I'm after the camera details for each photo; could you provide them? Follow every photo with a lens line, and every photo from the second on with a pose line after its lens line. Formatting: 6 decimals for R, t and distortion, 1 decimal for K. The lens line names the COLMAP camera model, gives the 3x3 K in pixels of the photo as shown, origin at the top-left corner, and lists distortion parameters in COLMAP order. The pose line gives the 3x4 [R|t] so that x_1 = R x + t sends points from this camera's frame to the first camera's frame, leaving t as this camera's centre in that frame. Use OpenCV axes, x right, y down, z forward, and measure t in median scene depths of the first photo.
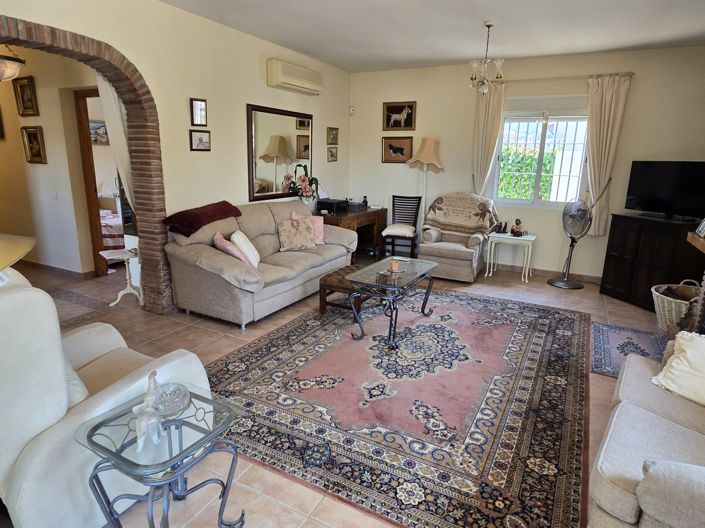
lens RADIAL K [[431.6, 0, 351.9], [0, 431.6, 263.7], [0, 0, 1]] dist [0.008916, -0.005750]
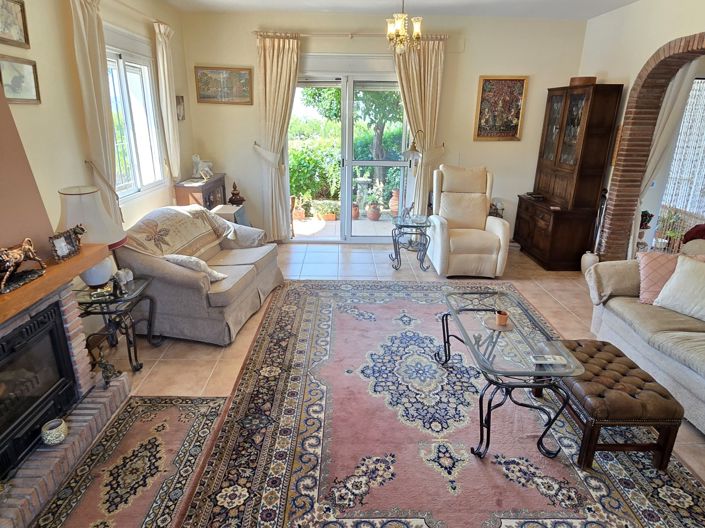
lens RADIAL K [[431.6, 0, 351.0], [0, 431.6, 262.2], [0, 0, 1]] dist [0.008916, -0.005750]
pose [[-0.876157, 0.125508, -0.465399, 0.700558], [-0.143790, 0.853496, 0.500869, -0.428066], [0.460079, 0.505760, -0.729749, 1.591066]]
